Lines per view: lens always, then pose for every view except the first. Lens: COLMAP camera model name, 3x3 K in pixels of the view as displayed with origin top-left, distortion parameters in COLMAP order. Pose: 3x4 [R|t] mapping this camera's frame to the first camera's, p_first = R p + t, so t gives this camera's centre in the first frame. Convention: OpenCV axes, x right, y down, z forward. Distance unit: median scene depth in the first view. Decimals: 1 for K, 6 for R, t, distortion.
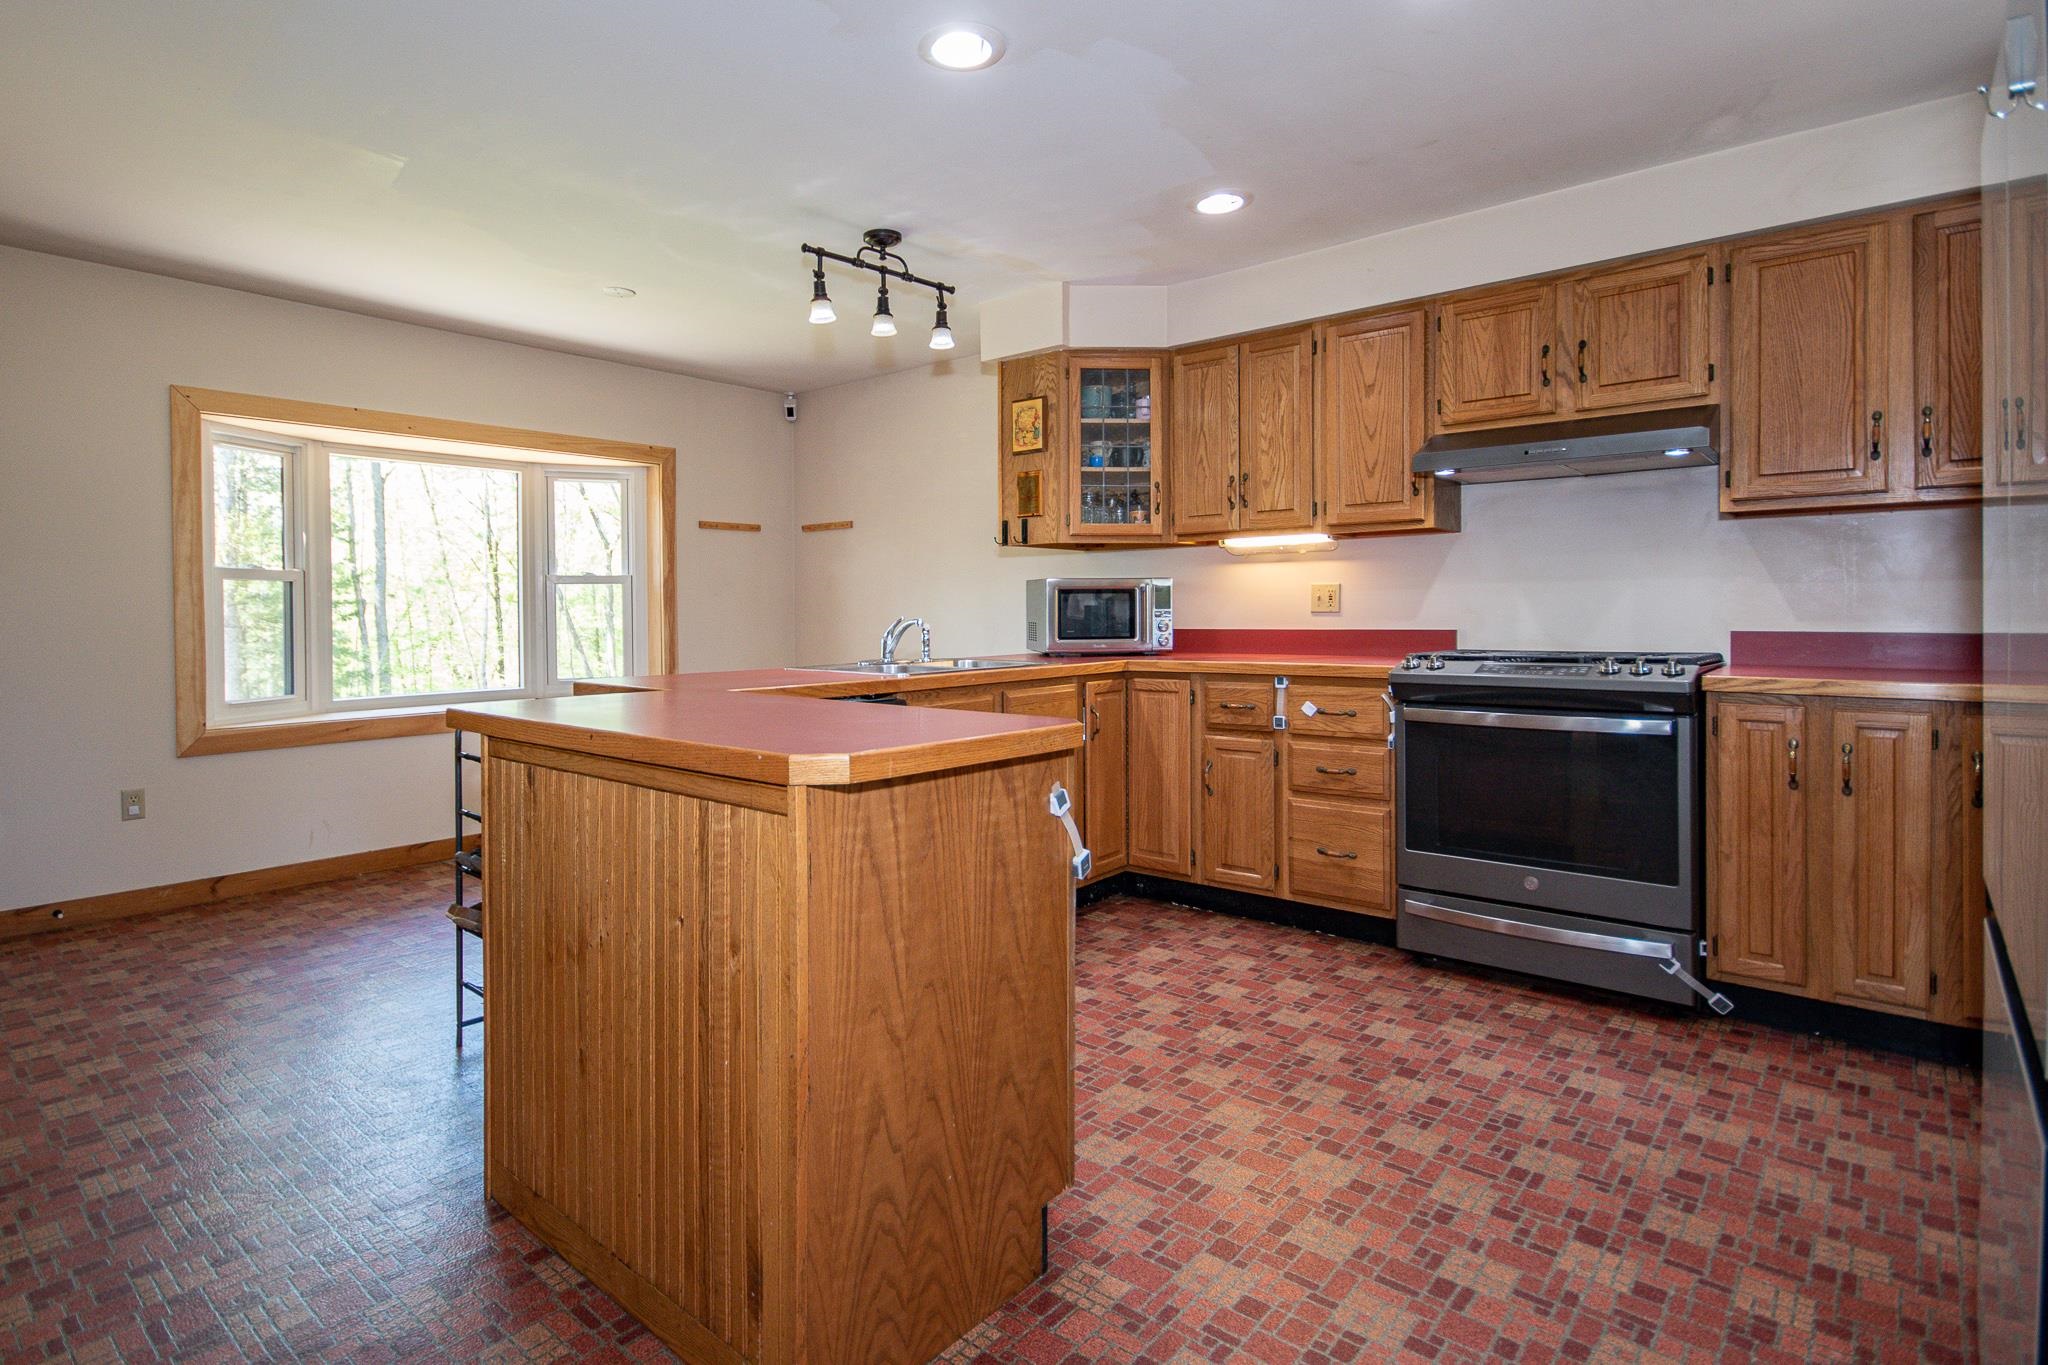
lens RADIAL K [[1062.1, 0, 953.7], [0, 1062.1, 619.1], [0, 0, 1]] dist [0.011397, -0.003004]
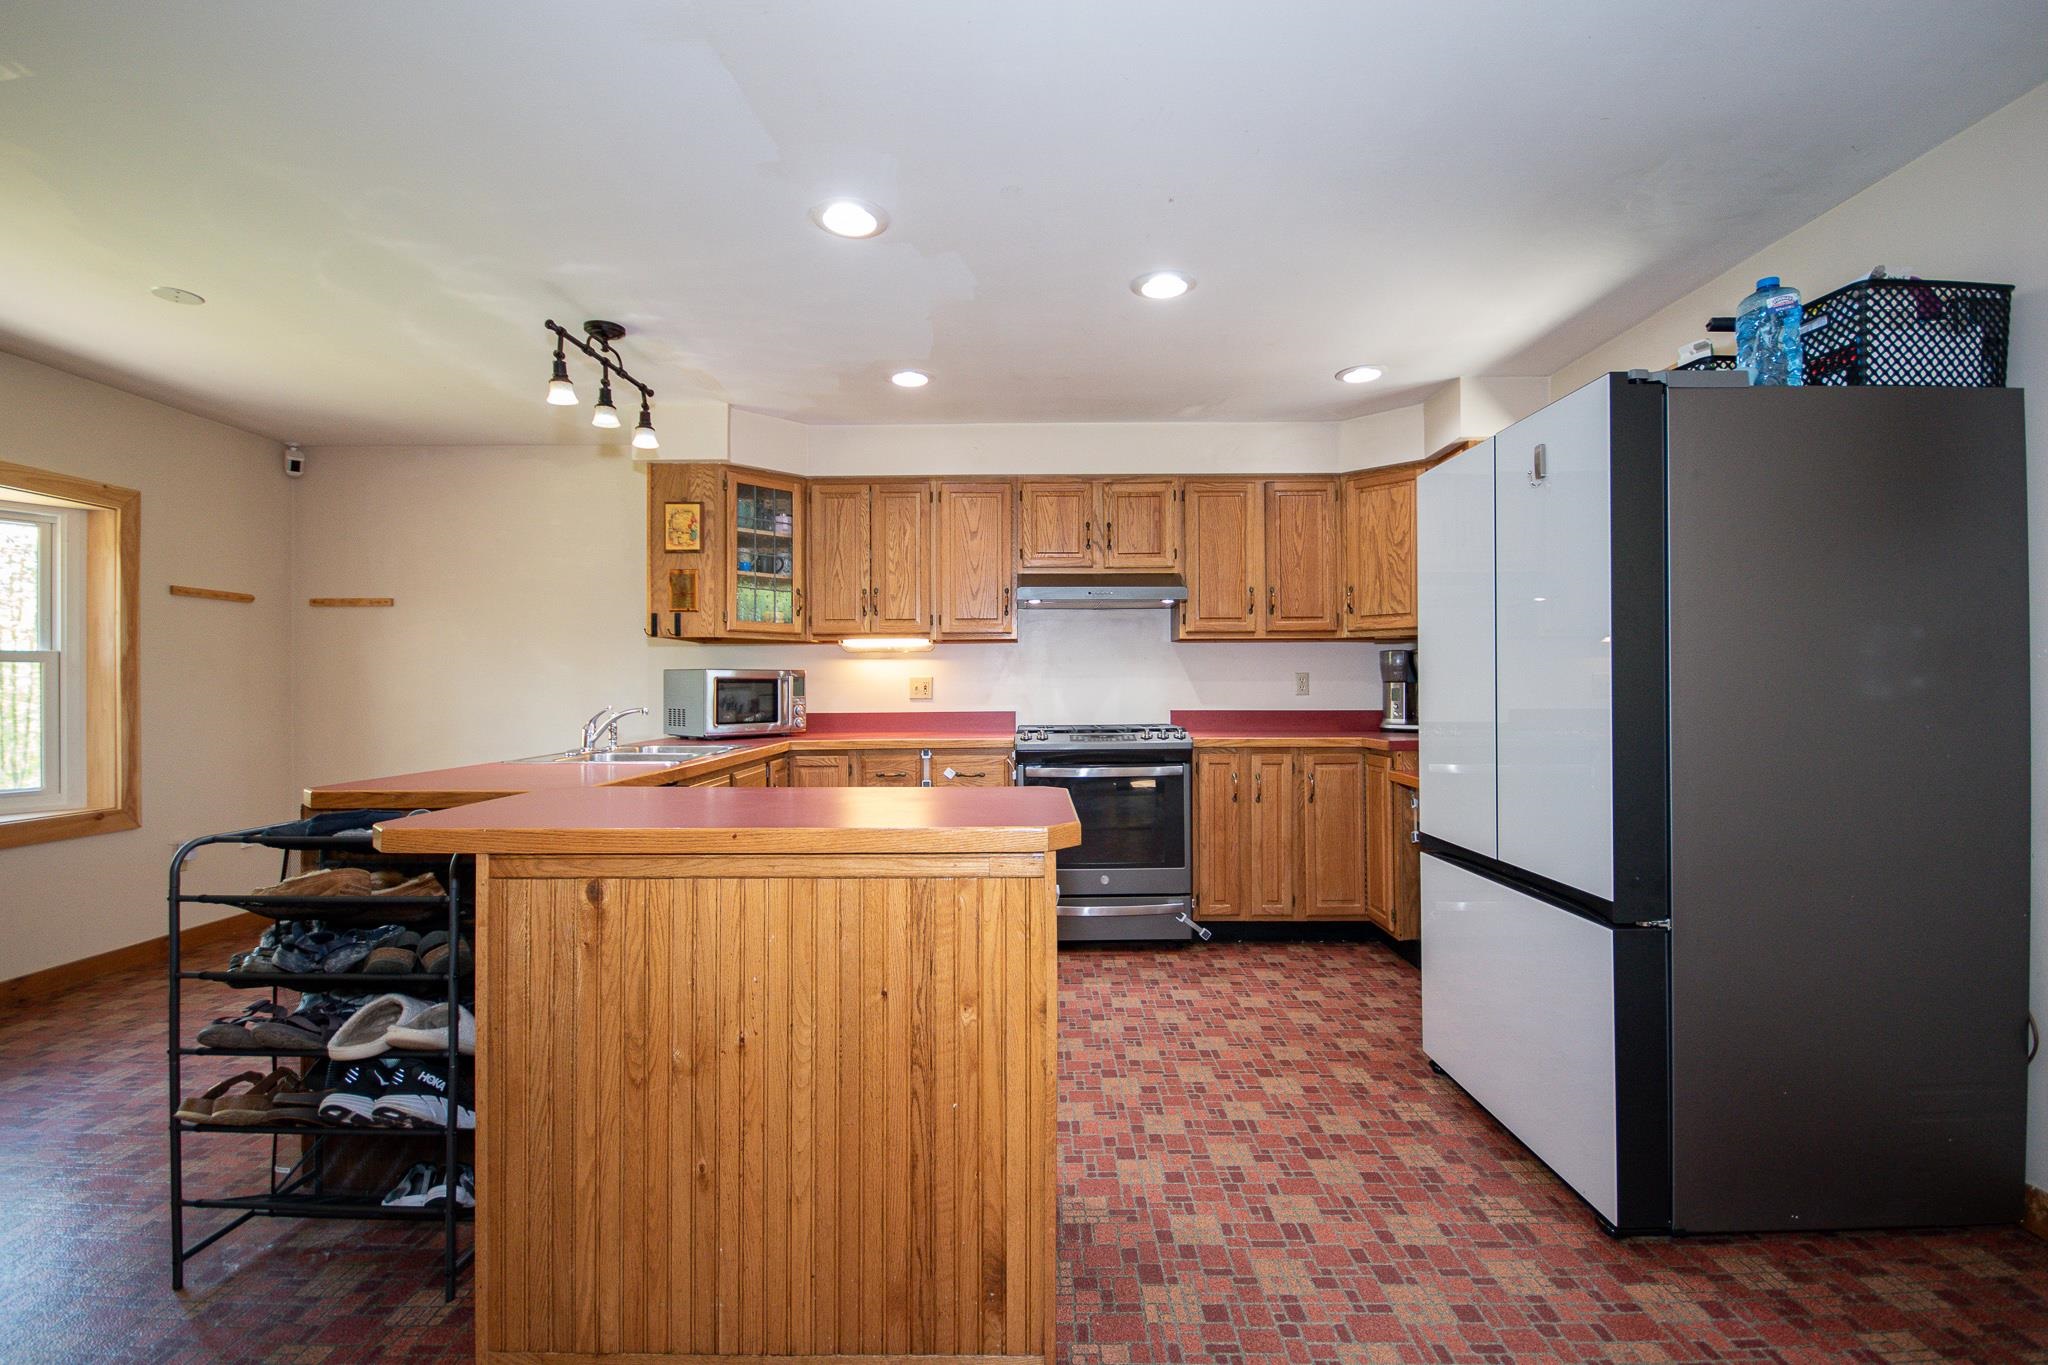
lens RADIAL K [[918.1, 0, 1031.1], [0, 918.1, 683.7], [0, 0, 1]] dist [0.002262, -0.000042]
pose [[0.739587, 0.006491, 0.673030, -0.359004], [0.004729, 0.999879, -0.014841, -0.009069], [-0.673045, 0.014159, 0.739466, 0.091900]]
